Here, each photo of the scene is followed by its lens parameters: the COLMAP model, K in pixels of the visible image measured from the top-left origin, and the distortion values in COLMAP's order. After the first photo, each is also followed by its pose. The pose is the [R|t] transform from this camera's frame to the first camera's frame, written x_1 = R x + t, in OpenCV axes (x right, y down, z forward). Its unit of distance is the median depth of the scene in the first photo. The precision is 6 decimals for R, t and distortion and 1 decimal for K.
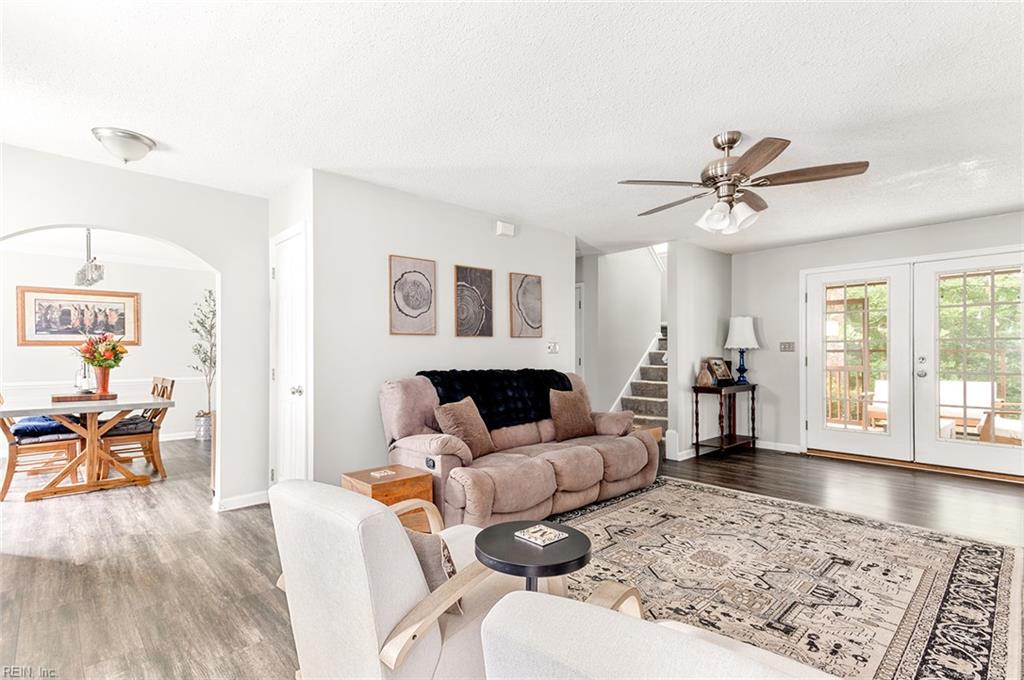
lens RADIAL K [[482.5, 0, 512.0], [0, 482.5, 340.0], [0, 0, 1]] dist [0.028828, -0.000884]
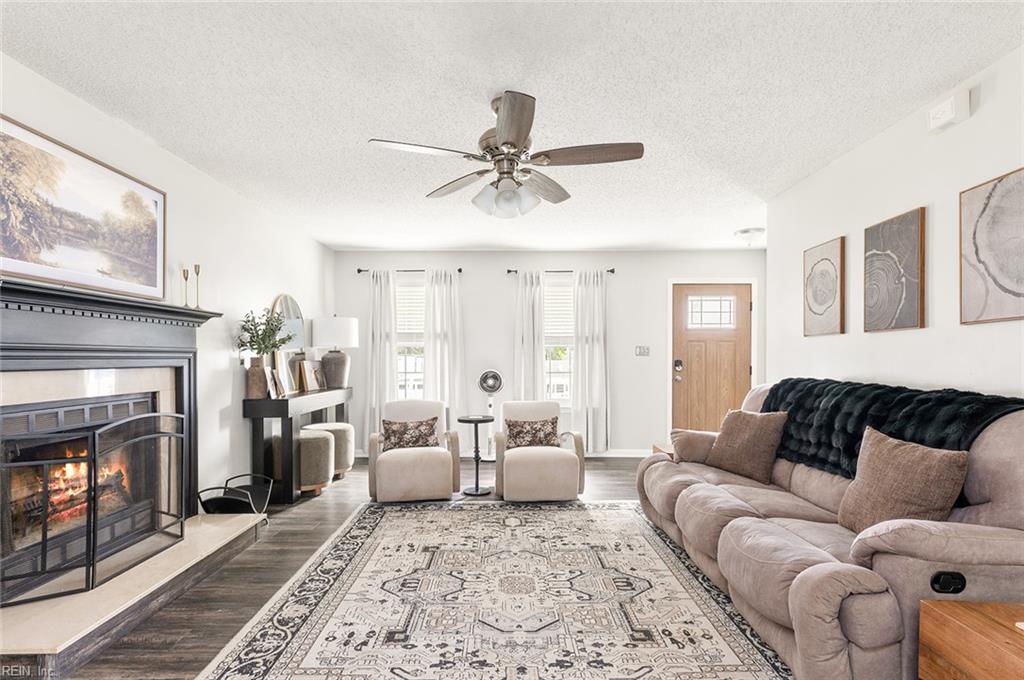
lens RADIAL K [[518.3, 0, 512.0], [0, 518.3, 340.0], [0, 0, 1]] dist [0.039237, -0.000008]
pose [[-0.680477, -0.023549, -0.732391, 1.090925], [0.021428, 0.998417, -0.052012, 0.042398], [0.732456, -0.051087, -0.678895, 1.610667]]
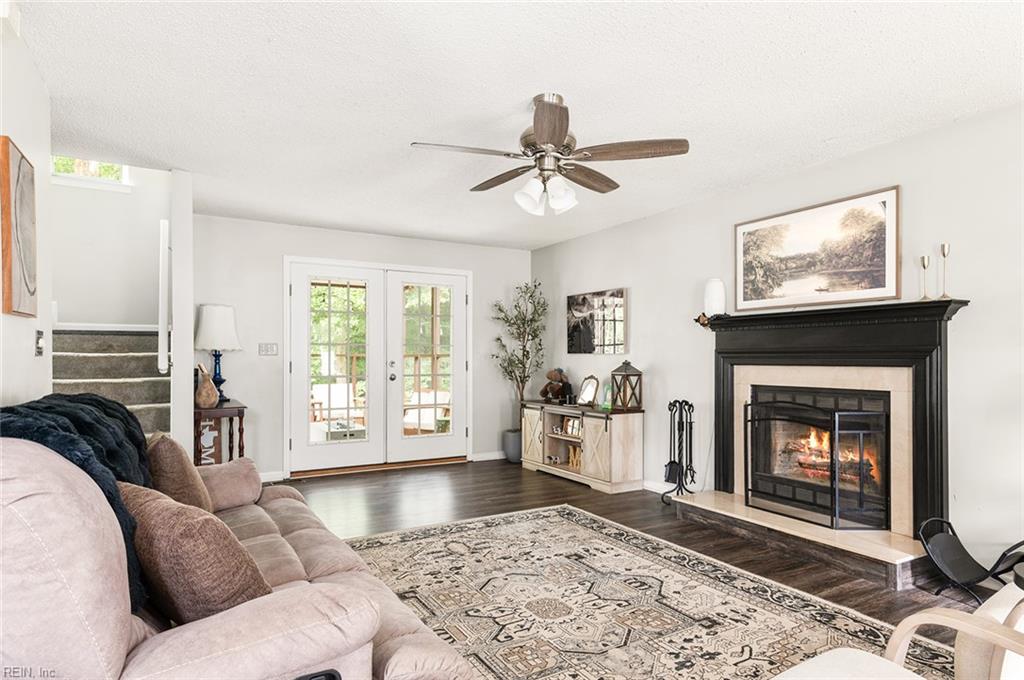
lens RADIAL K [[583.7, 0, 509.3], [0, 583.7, 359.7], [0, 0, 1]] dist [0.044456, -0.000162]
pose [[0.237435, 0.000111, 0.971403, -0.546847], [-0.029963, 0.999525, 0.007209, 0.024908], [-0.970941, -0.030818, 0.237325, 0.810308]]
